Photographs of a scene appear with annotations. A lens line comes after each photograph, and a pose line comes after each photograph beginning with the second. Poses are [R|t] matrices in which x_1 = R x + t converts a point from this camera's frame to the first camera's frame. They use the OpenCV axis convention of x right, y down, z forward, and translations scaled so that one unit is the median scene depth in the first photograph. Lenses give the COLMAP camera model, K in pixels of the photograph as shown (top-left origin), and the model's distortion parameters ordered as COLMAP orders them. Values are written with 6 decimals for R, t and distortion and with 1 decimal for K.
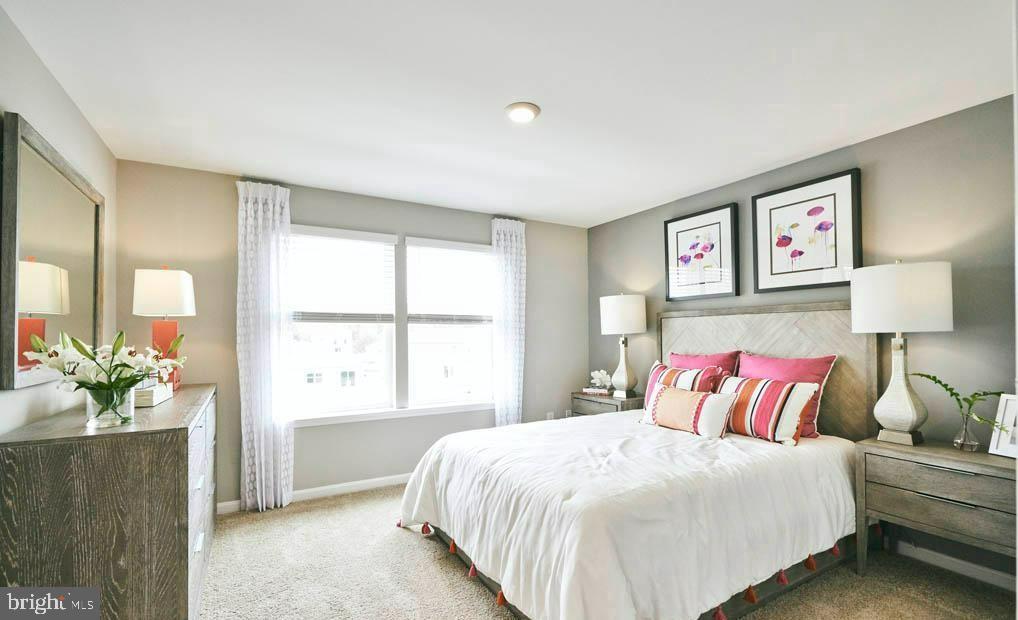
lens RADIAL K [[450.2, 0, 507.8], [0, 450.2, 331.9], [0, 0, 1]] dist [-0.013176, 0.000000]
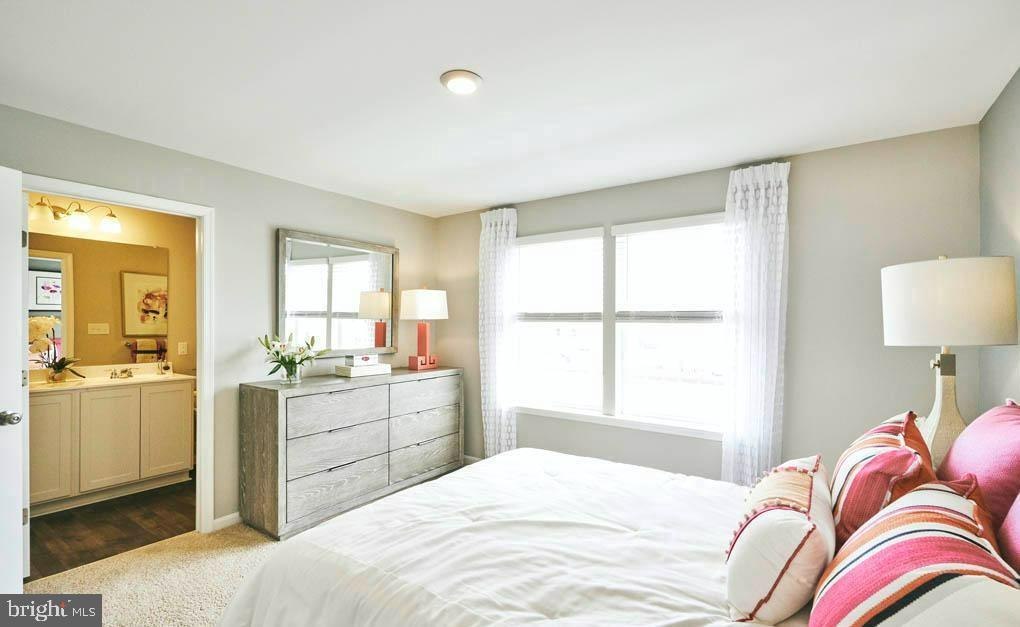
lens RADIAL K [[455.2, 0, 519.6], [0, 455.2, 326.2], [0, 0, 1]] dist [-0.000852, -0.000015]
pose [[0.432851, 0.012606, -0.901377, 0.549948], [0.001309, 0.999892, 0.014612, -0.026246], [0.901464, -0.007505, 0.432788, 0.462530]]
